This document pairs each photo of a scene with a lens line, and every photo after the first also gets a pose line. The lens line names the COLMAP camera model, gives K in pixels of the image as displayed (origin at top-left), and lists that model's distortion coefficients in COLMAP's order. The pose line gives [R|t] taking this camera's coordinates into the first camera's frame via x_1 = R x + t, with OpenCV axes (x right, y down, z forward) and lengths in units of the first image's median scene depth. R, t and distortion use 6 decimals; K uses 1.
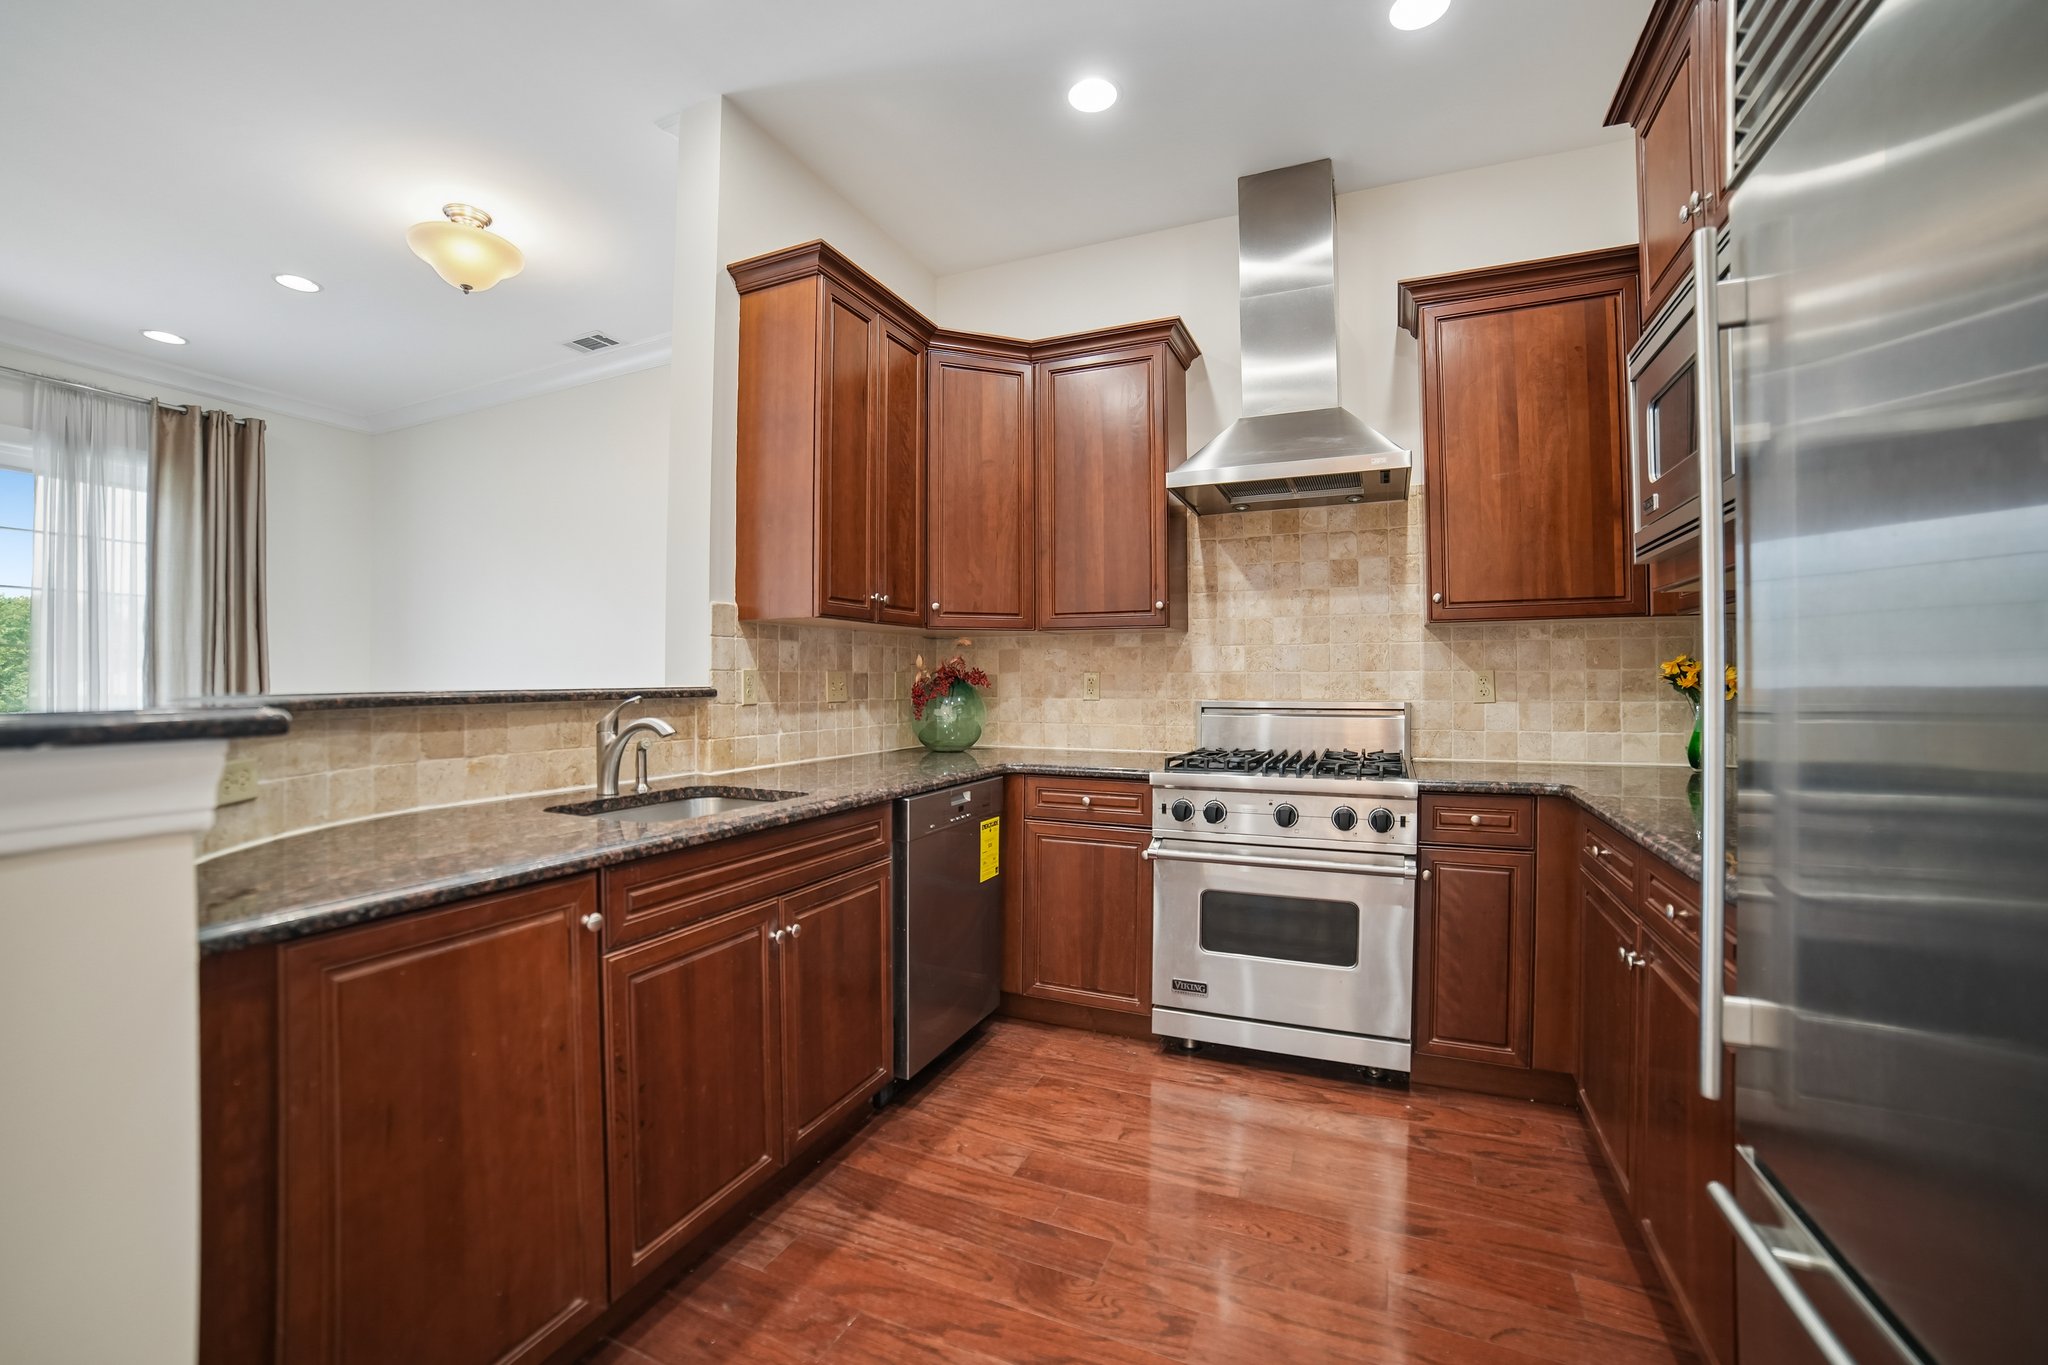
lens RADIAL K [[849.3, 0, 1019.5], [0, 849.3, 673.2], [0, 0, 1]] dist [-0.094738, 0.034529]
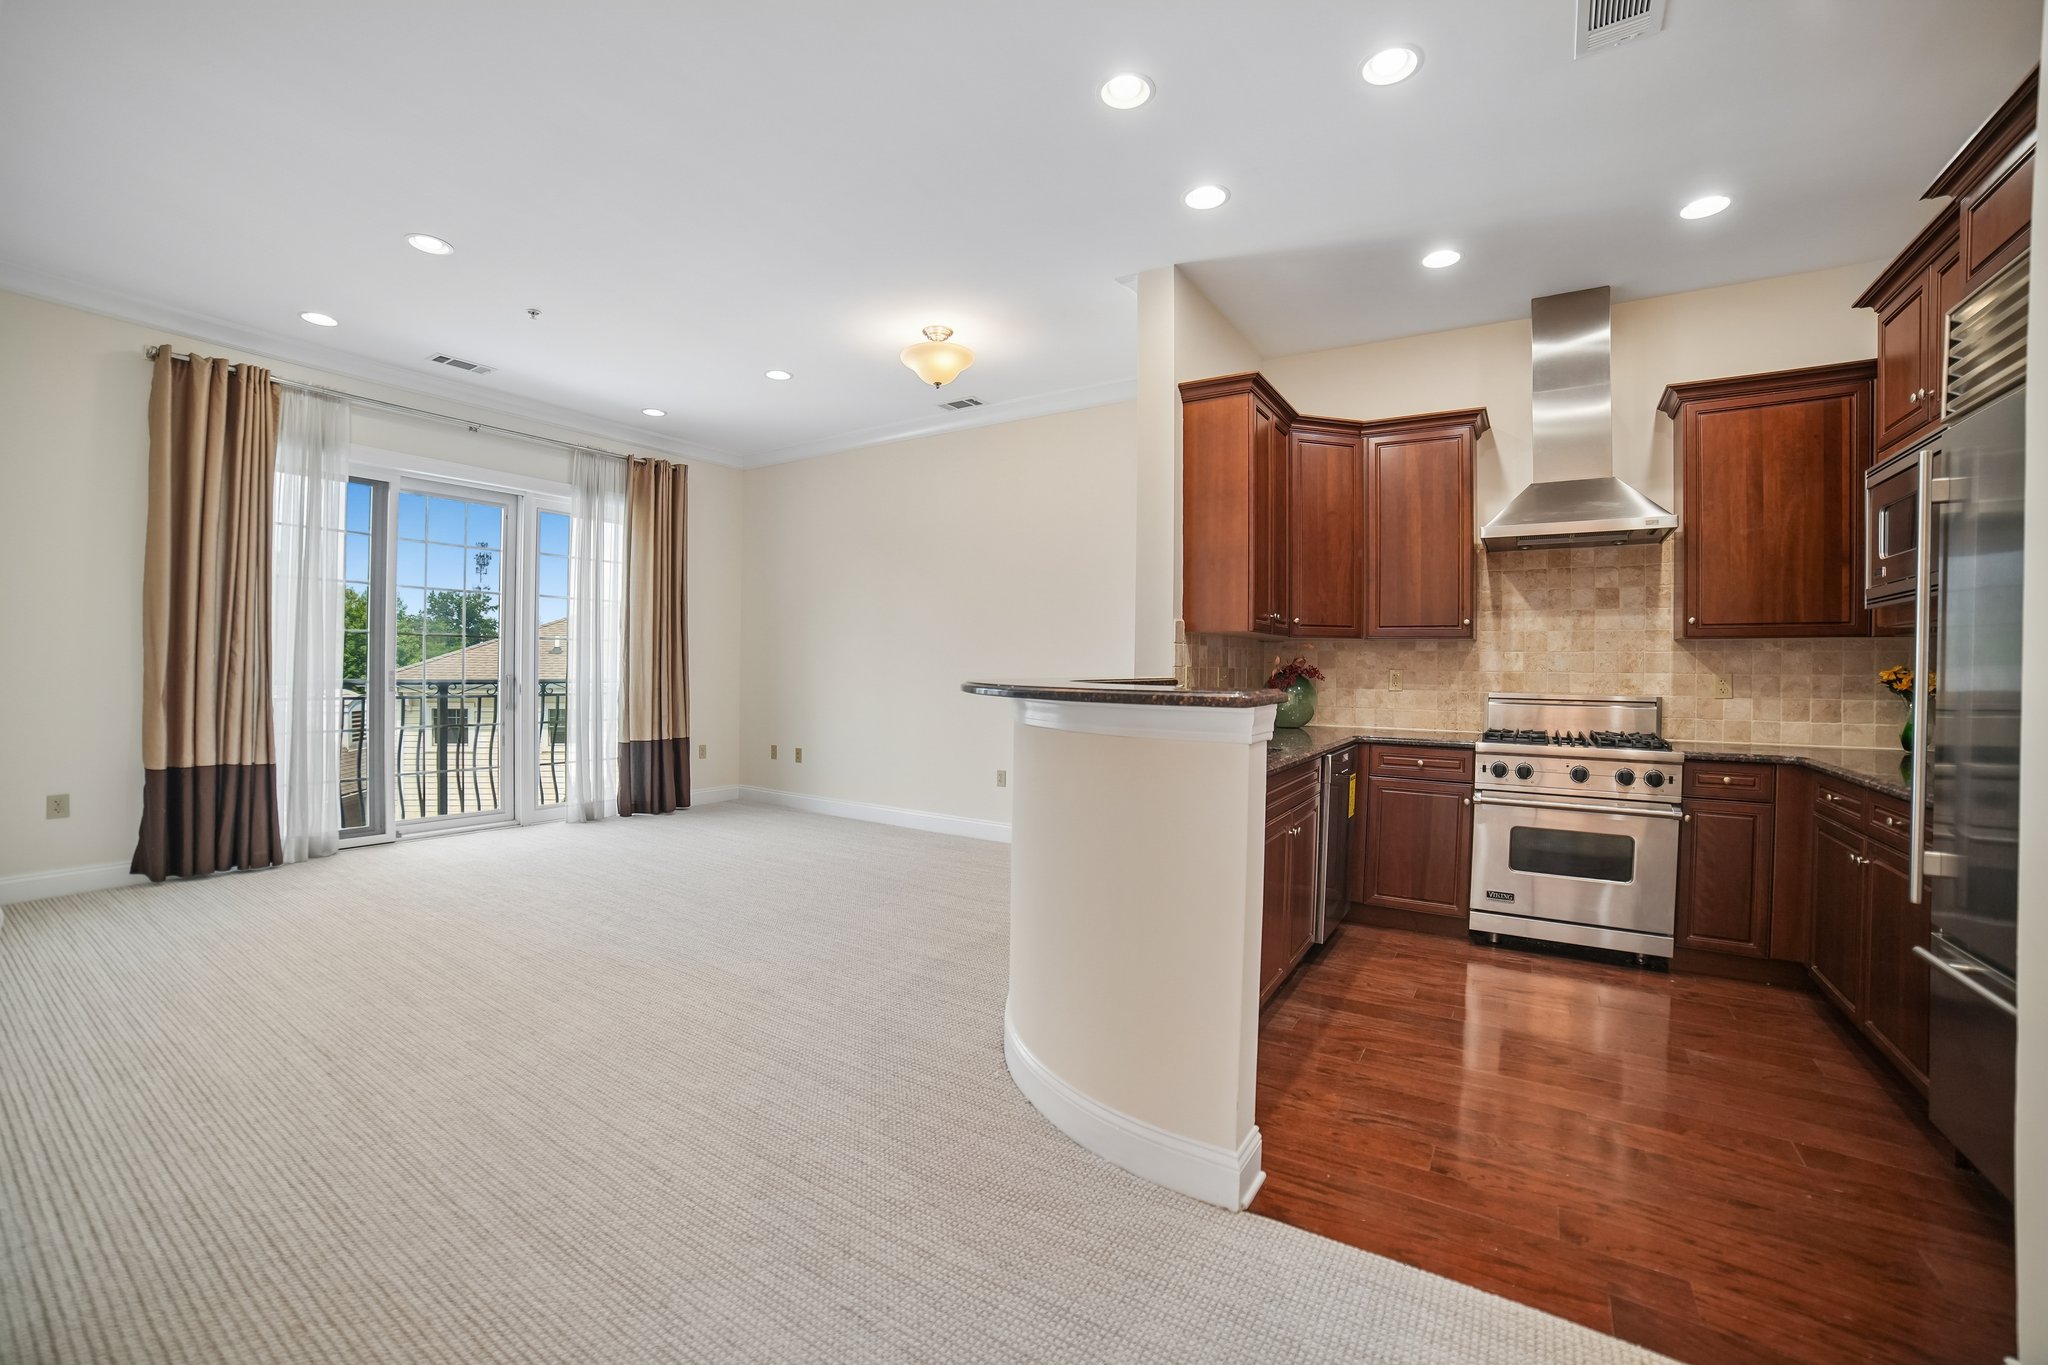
lens RADIAL K [[849.3, 0, 1019.5], [0, 849.3, 673.2], [0, 0, 1]] dist [-0.094738, 0.034529]
pose [[0.989300, 0.014783, -0.145145, -0.397434], [-0.012613, 0.999795, 0.015859, -0.011731], [0.145350, -0.013859, 0.989283, -0.475744]]
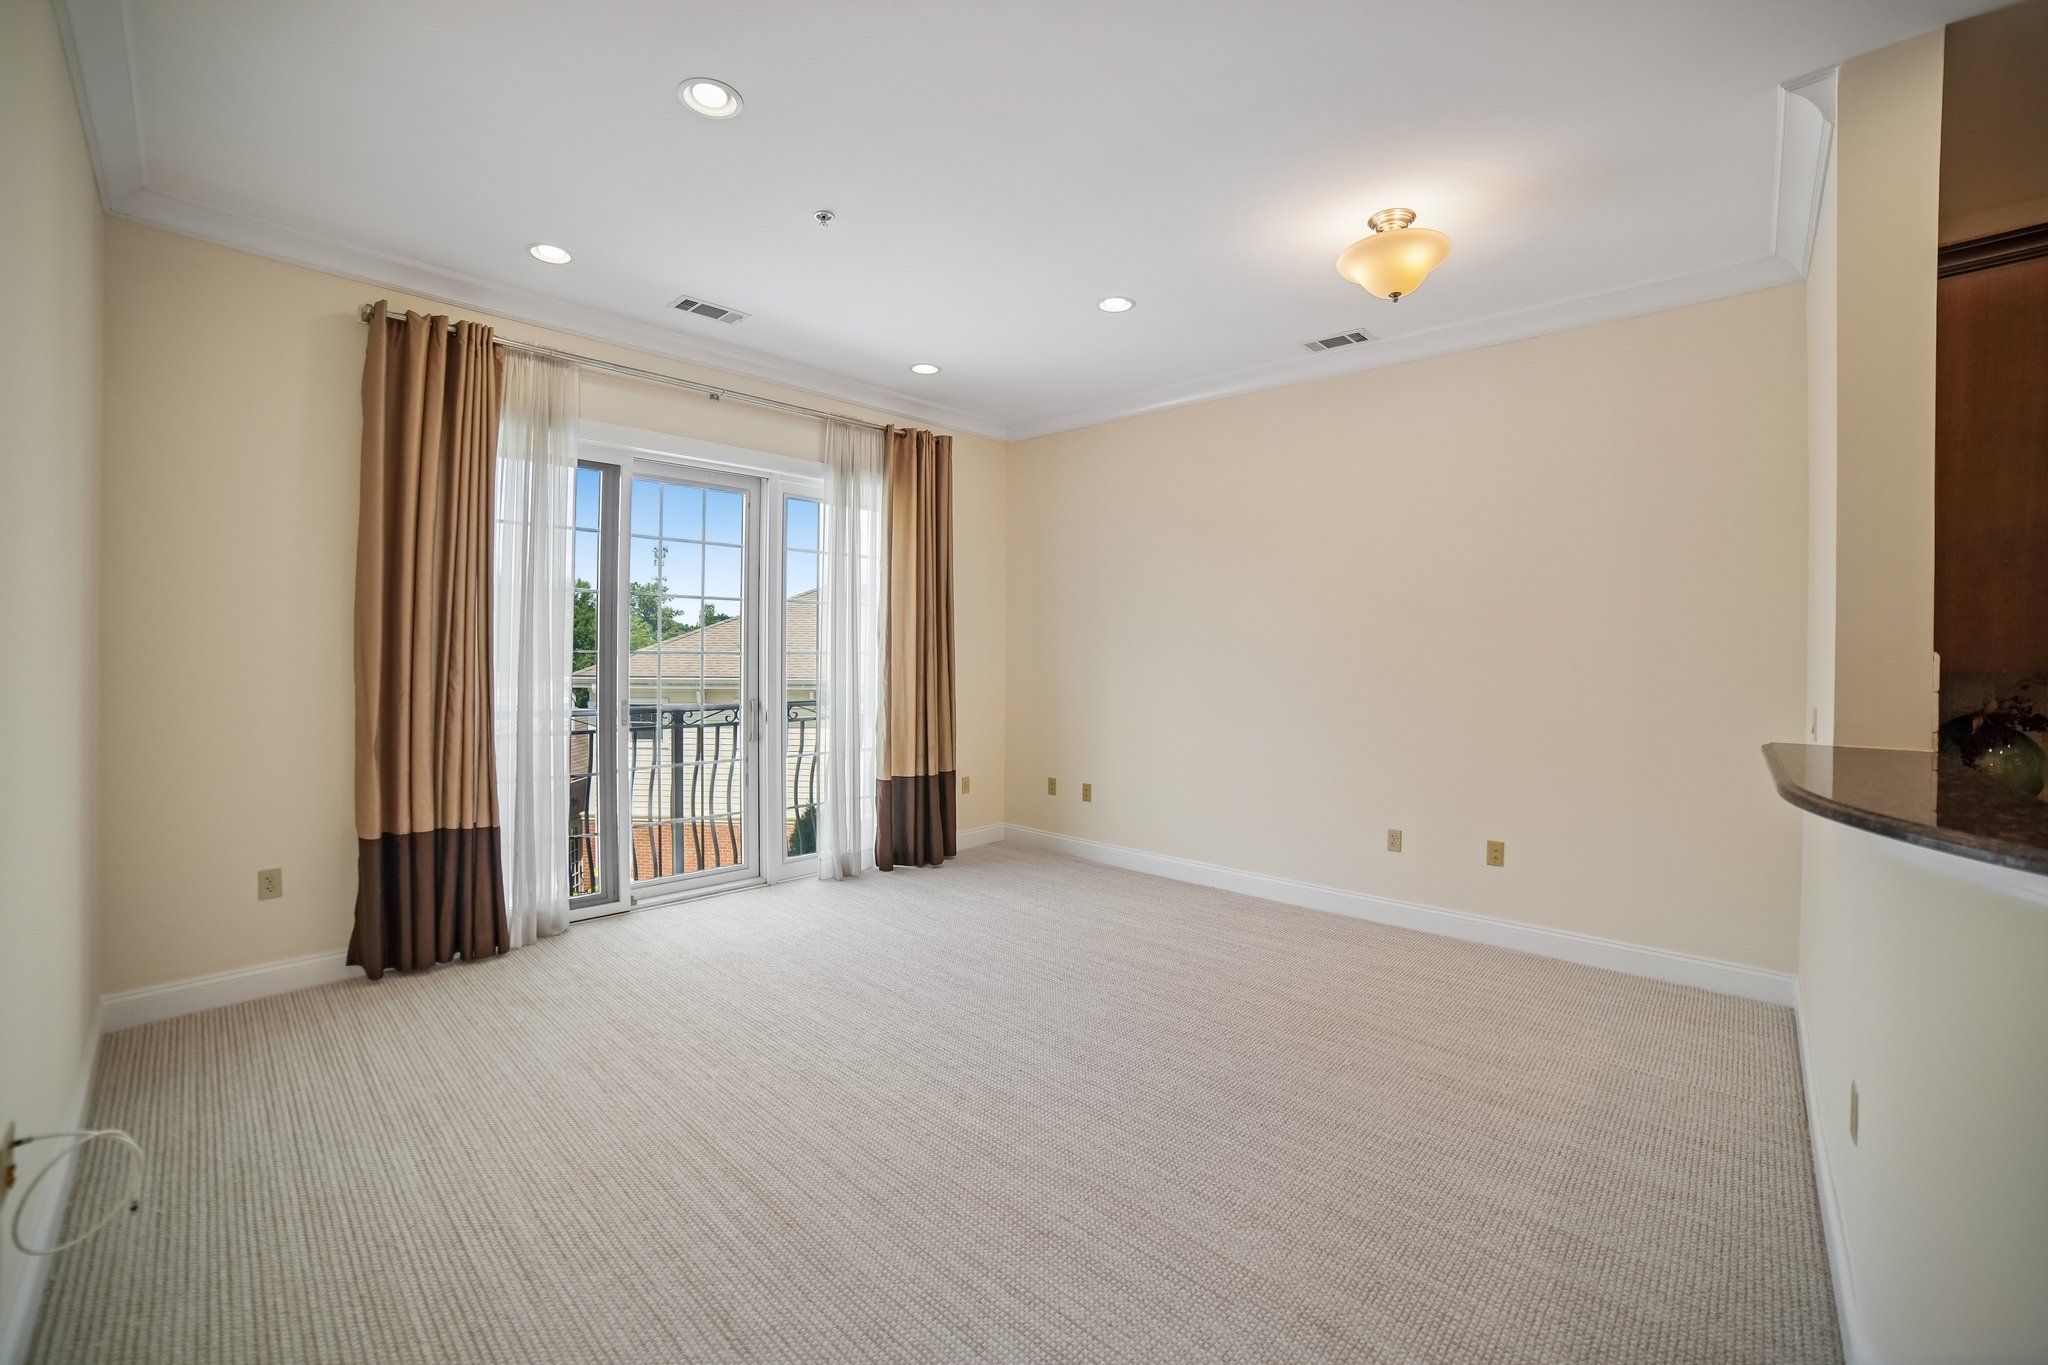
lens RADIAL K [[841.4, 0, 1018.4], [0, 841.4, 651.0], [0, 0, 1]] dist [-0.111426, 0.044148]
pose [[0.951602, 0.009967, -0.307171, -0.958498], [-0.005482, 0.999865, 0.015459, -0.090439], [0.307283, -0.013027, 0.951529, -0.043852]]
